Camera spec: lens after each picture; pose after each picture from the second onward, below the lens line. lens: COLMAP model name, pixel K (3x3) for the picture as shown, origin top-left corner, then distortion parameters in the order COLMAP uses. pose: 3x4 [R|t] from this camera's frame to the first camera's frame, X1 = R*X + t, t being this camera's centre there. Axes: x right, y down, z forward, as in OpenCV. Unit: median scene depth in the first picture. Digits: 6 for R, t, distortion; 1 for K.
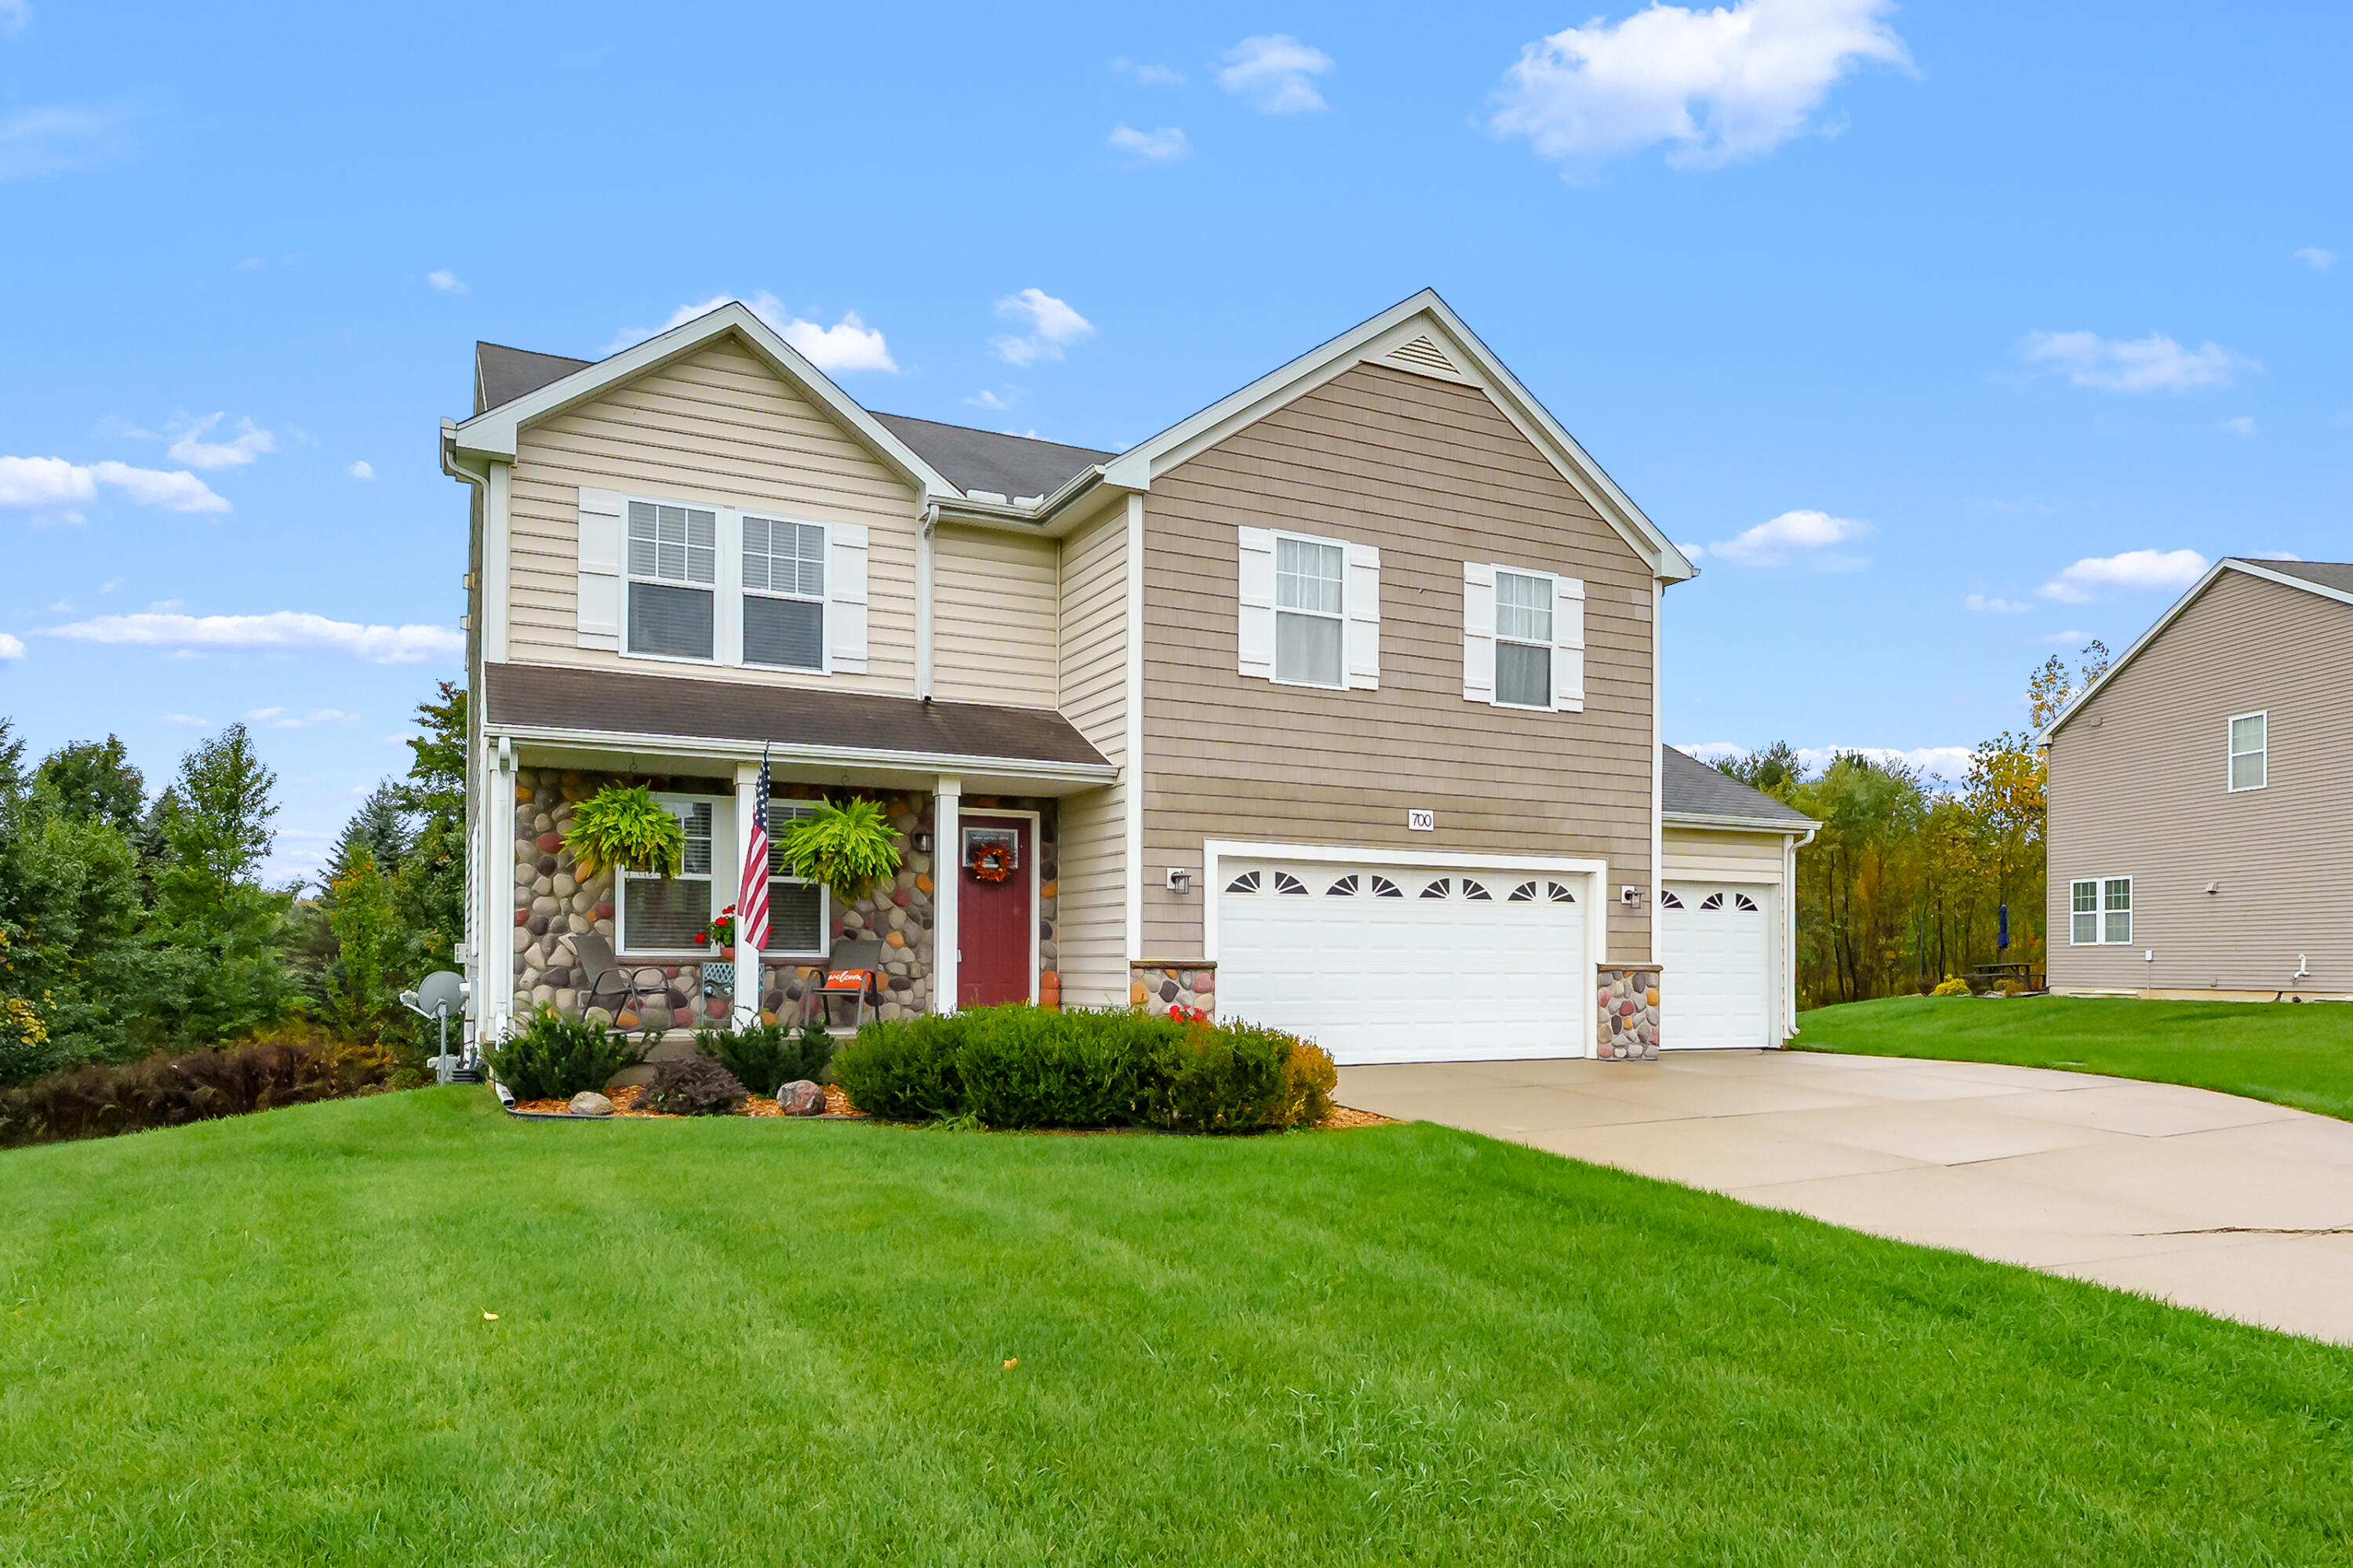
lens RADIAL K [[1434.6, 0, 1184.4], [0, 1434.6, 929.6], [0, 0, 1]] dist [-0.006429, -0.001491]
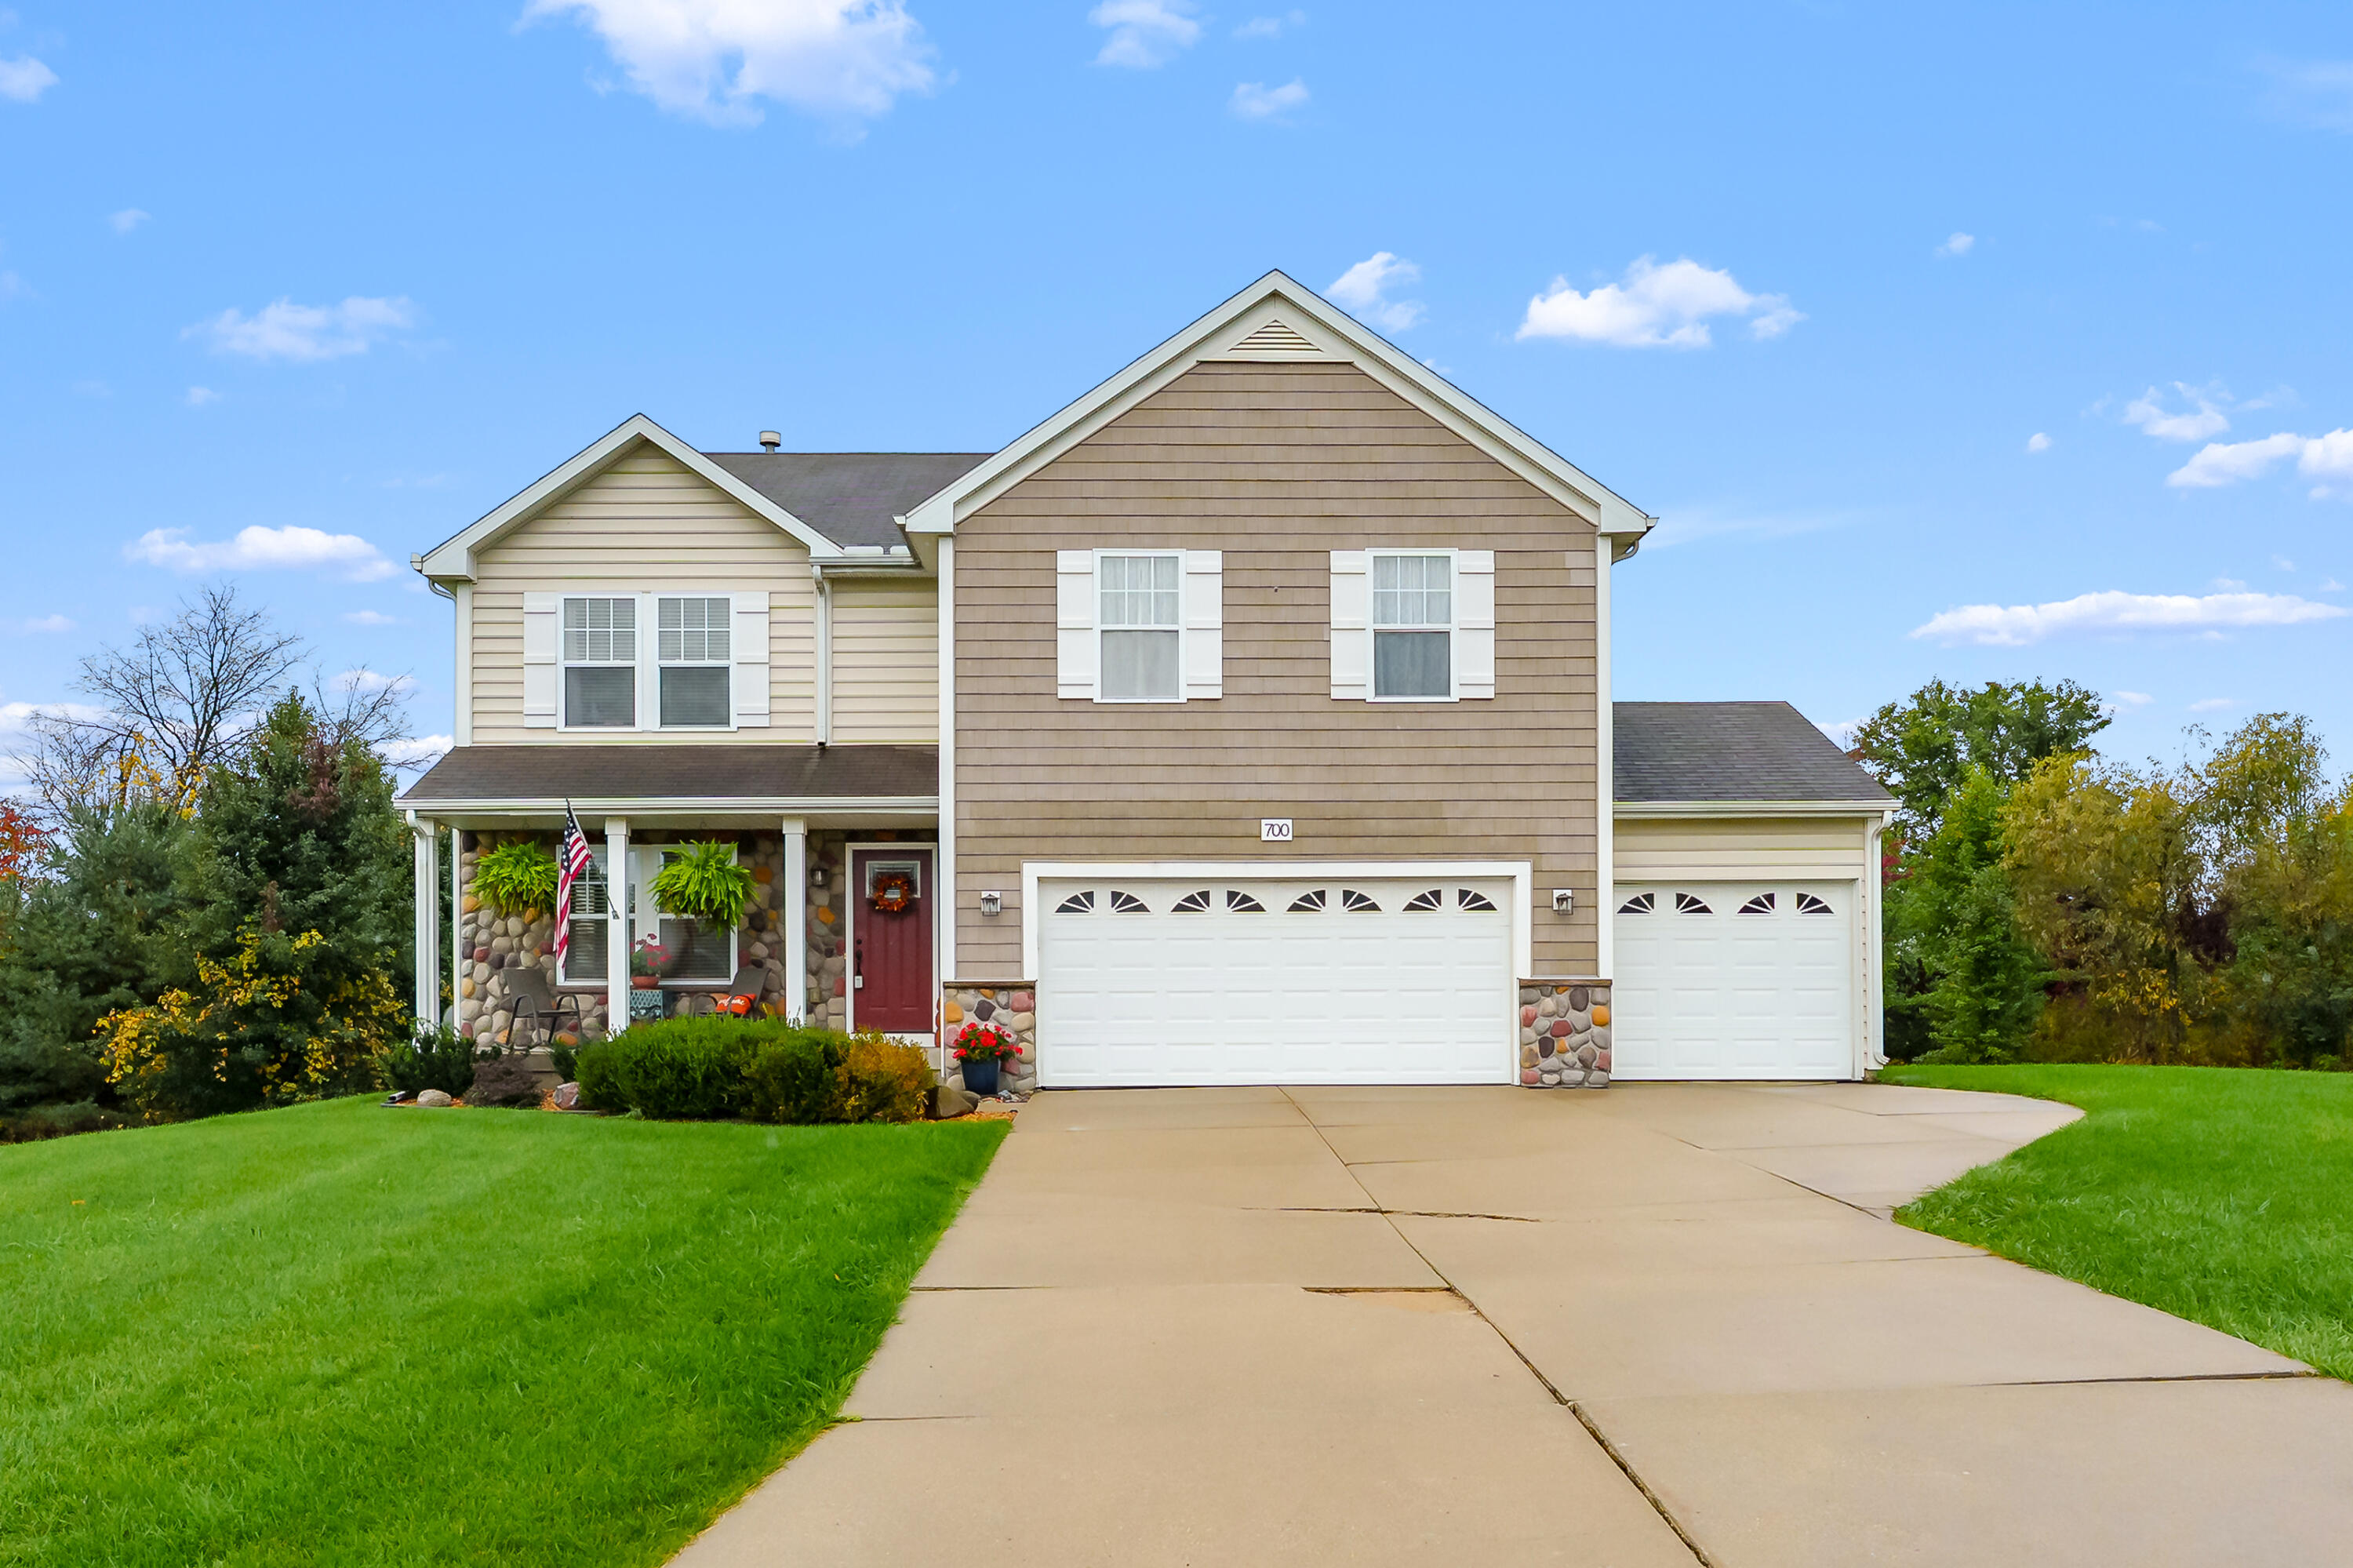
lens RADIAL K [[1752.0, 0, 1129.9], [0, 1752.0, 980.5], [0, 0, 1]] dist [-0.003126, 0.001171]
pose [[0.905661, -0.019779, -0.423541, 0.585522], [0.020357, 0.999788, -0.003160, 0.025969], [0.423514, -0.005760, 0.905871, -0.098441]]
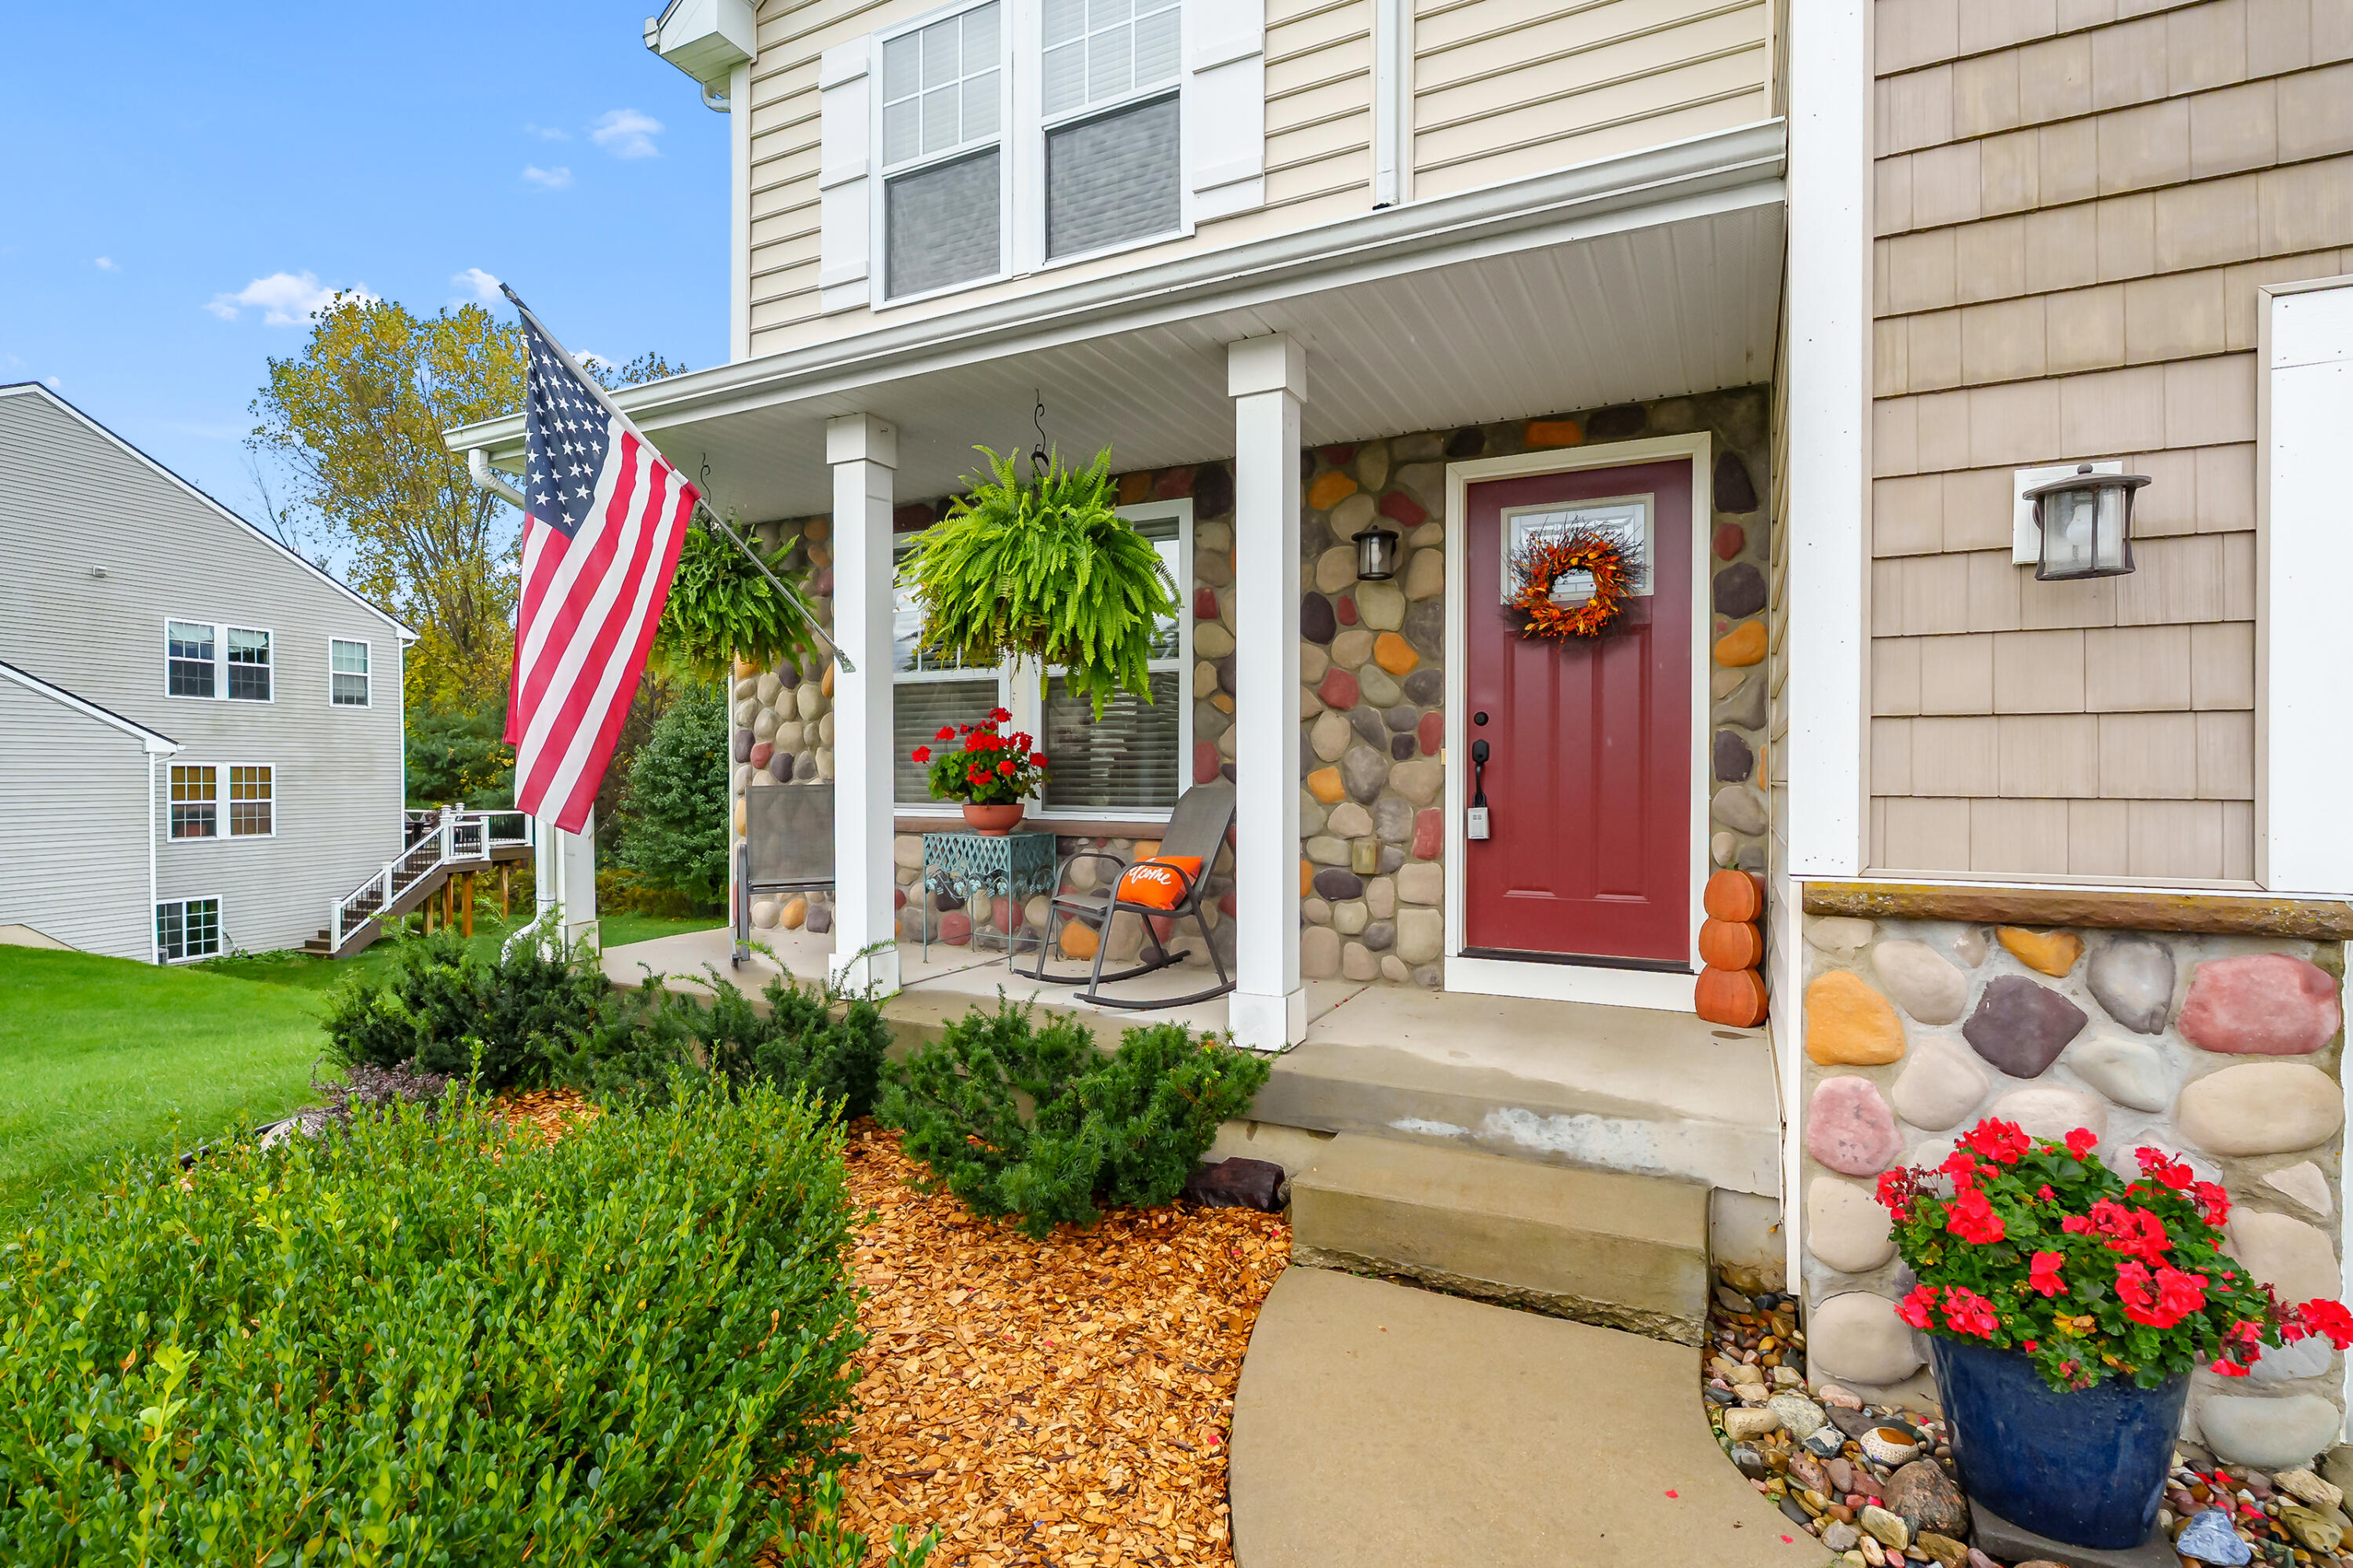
lens RADIAL K [[1117.0, 0, 1162.3], [0, 1117.0, 793.2], [0, 0, 1]] dist [-0.004584, -0.000359]
pose [[0.602958, 0.007500, -0.797738, 0.043528], [0.021396, 0.999444, 0.025568, -0.000438], [0.797486, -0.032485, 0.602462, 0.744191]]
